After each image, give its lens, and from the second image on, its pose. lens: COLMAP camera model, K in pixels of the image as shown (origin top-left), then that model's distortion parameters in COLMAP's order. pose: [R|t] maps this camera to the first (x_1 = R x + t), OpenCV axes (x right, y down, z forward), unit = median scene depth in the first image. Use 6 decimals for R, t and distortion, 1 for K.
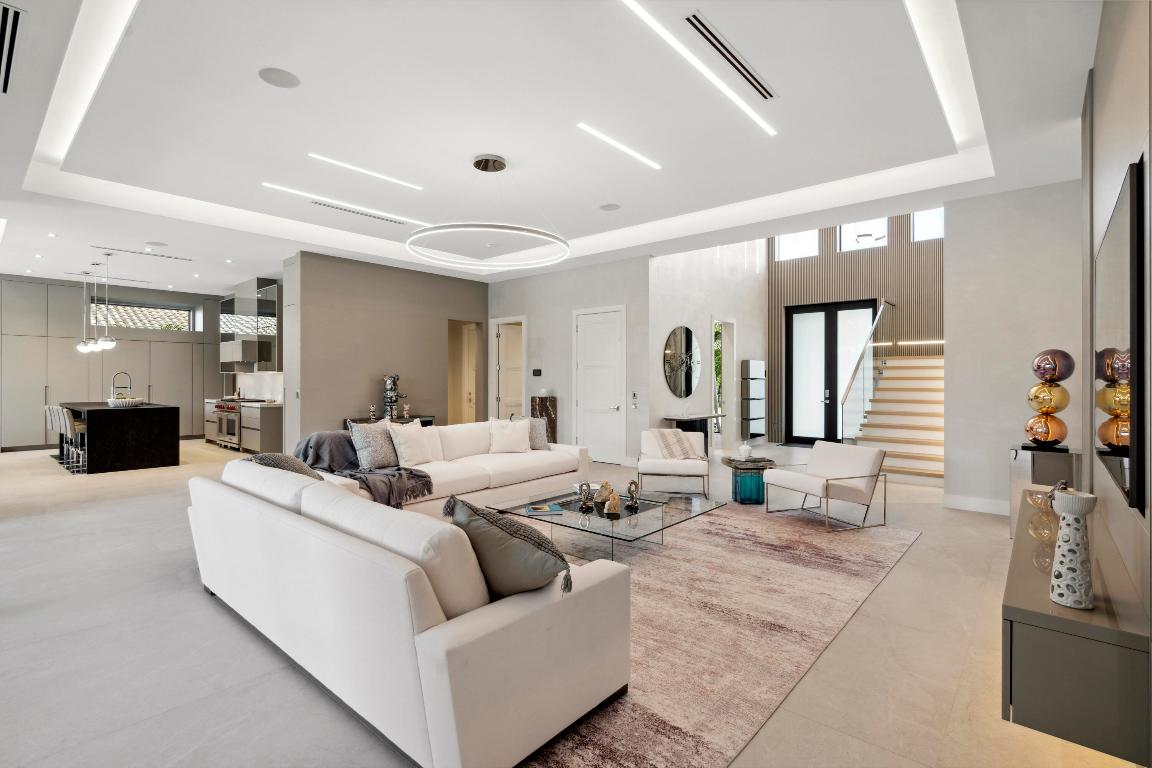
lens RADIAL K [[535.0, 0, 576.0], [0, 535.0, 384.0], [0, 0, 1]] dist [0.001109, 0.000139]
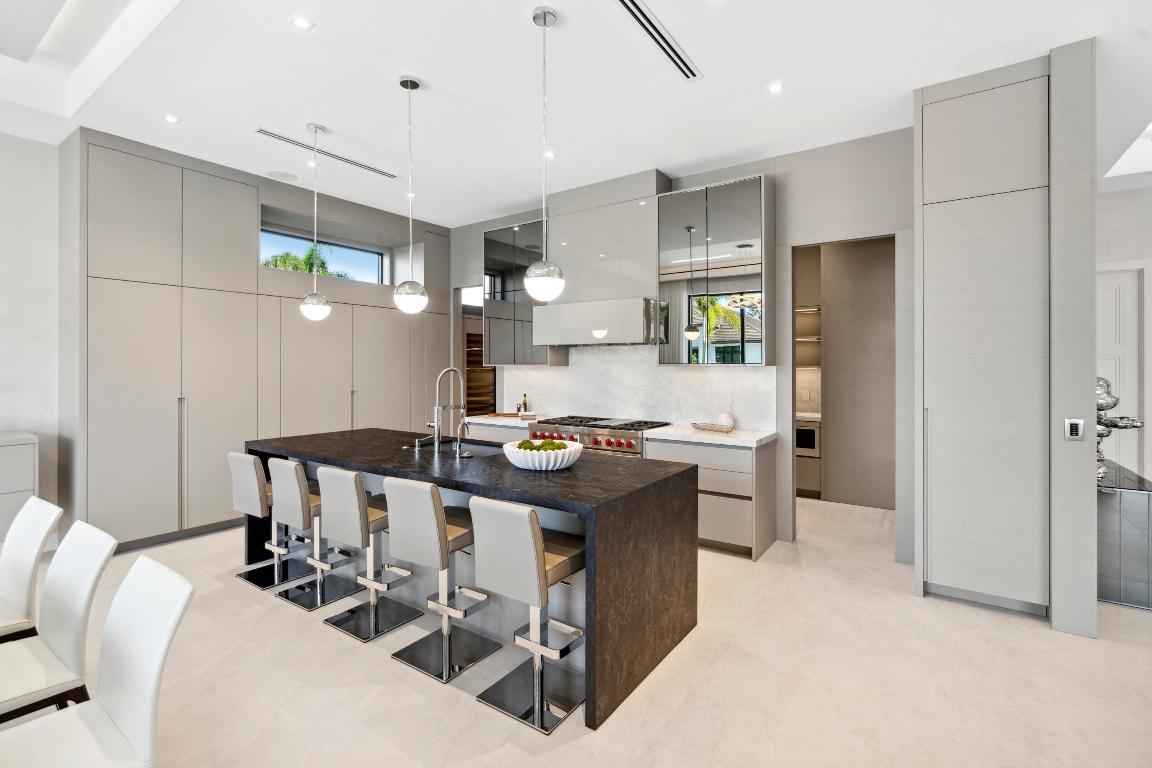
lens RADIAL K [[532.8, 0, 555.1], [0, 532.8, 359.9], [0, 0, 1]] dist [0.060768, 0.000006]
pose [[0.996169, -0.006392, 0.087217, -0.658727], [0.006990, 0.999954, -0.006552, -0.023545], [-0.087171, 0.007137, 0.996168, 0.478348]]
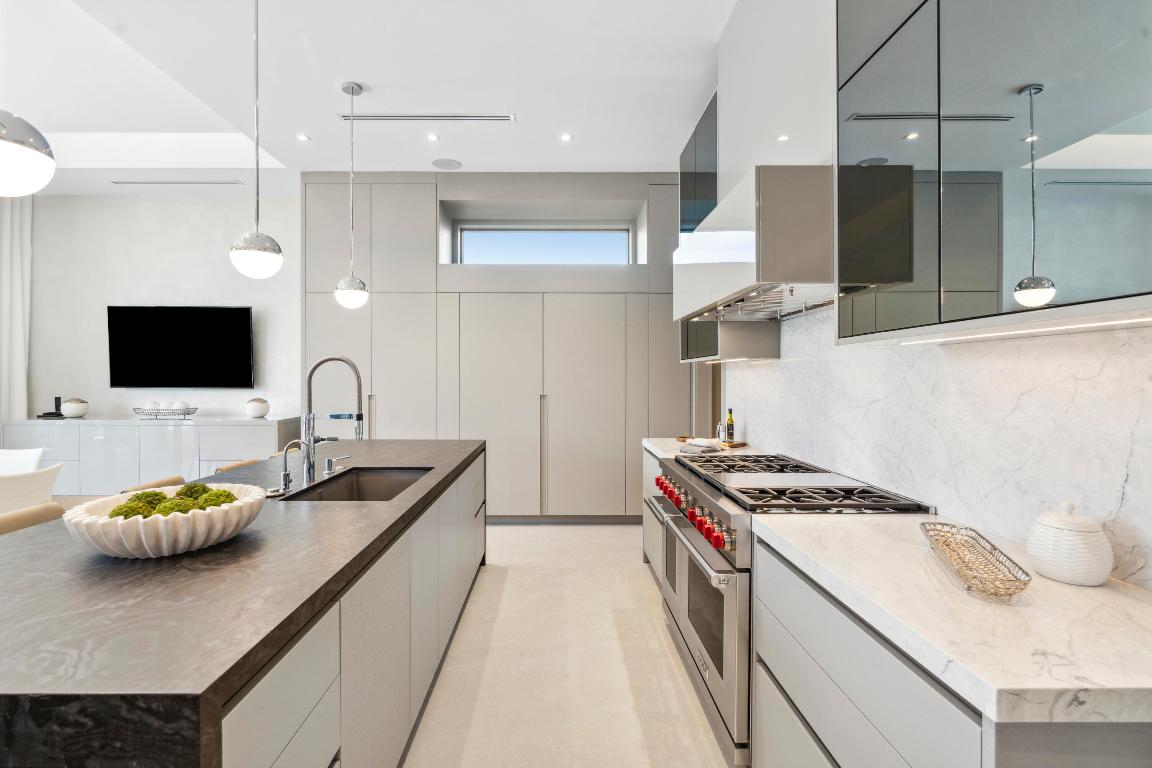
lens RADIAL K [[521.1, 0, 567.0], [0, 521.1, 377.2], [0, 0, 1]] dist [-0.001944, -0.000207]
pose [[0.665446, -0.009492, -0.746385, -0.477621], [0.005898, 0.999955, -0.007458, -0.009892], [0.746422, 0.000561, 0.665472, 0.744565]]
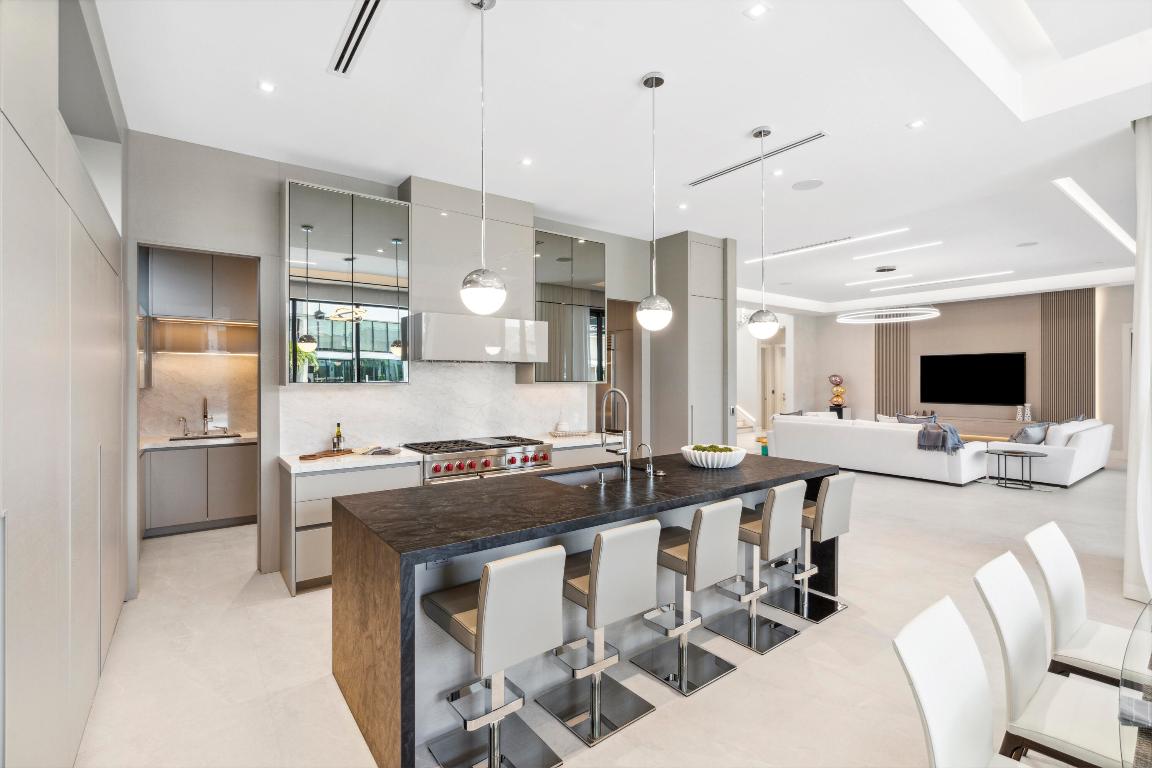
lens RADIAL K [[521.1, 0, 567.0], [0, 521.1, 377.2], [0, 0, 1]] dist [-0.001944, -0.000207]
pose [[0.228809, -0.005324, 0.973457, -0.980144], [0.002223, 0.999985, 0.004947, -0.028426], [-0.973469, 0.001032, 0.228818, 0.766142]]
